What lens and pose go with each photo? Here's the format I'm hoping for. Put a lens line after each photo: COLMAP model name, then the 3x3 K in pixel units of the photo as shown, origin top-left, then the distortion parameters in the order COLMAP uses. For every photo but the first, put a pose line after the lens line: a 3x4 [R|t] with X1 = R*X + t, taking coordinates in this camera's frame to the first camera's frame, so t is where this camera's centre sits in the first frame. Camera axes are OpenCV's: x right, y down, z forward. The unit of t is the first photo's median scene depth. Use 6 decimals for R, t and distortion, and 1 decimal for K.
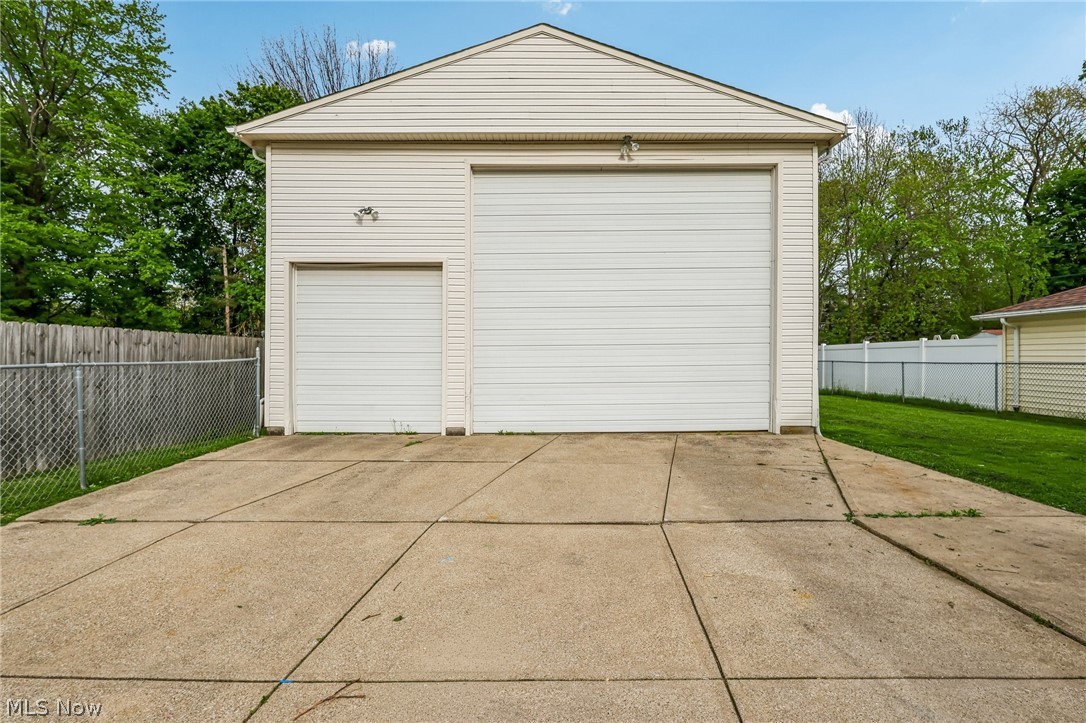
lens RADIAL K [[506.0, 0, 543.3], [0, 506.0, 349.3], [0, 0, 1]] dist [-0.002223, -0.000015]
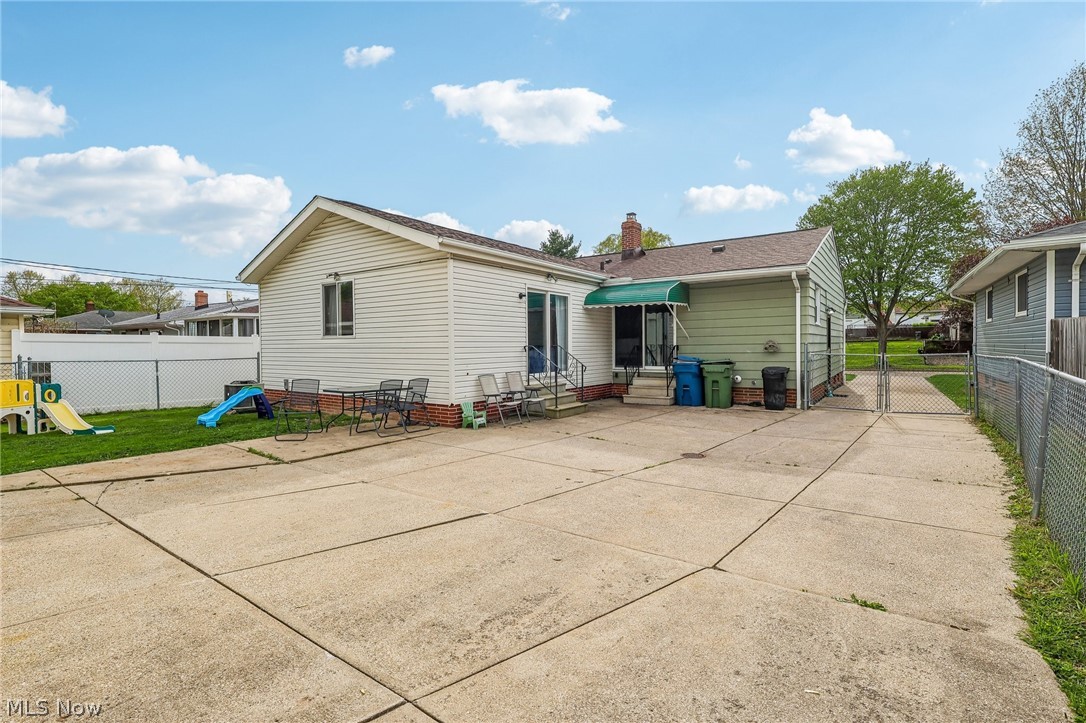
lens RADIAL K [[506.0, 0, 543.3], [0, 506.0, 349.3], [0, 0, 1]] dist [-0.002223, -0.000015]
pose [[-0.821034, -0.003259, 0.570870, -1.391758], [-0.004141, 0.999991, -0.000248, -0.013952], [-0.570864, -0.002568, -0.821040, 2.765694]]
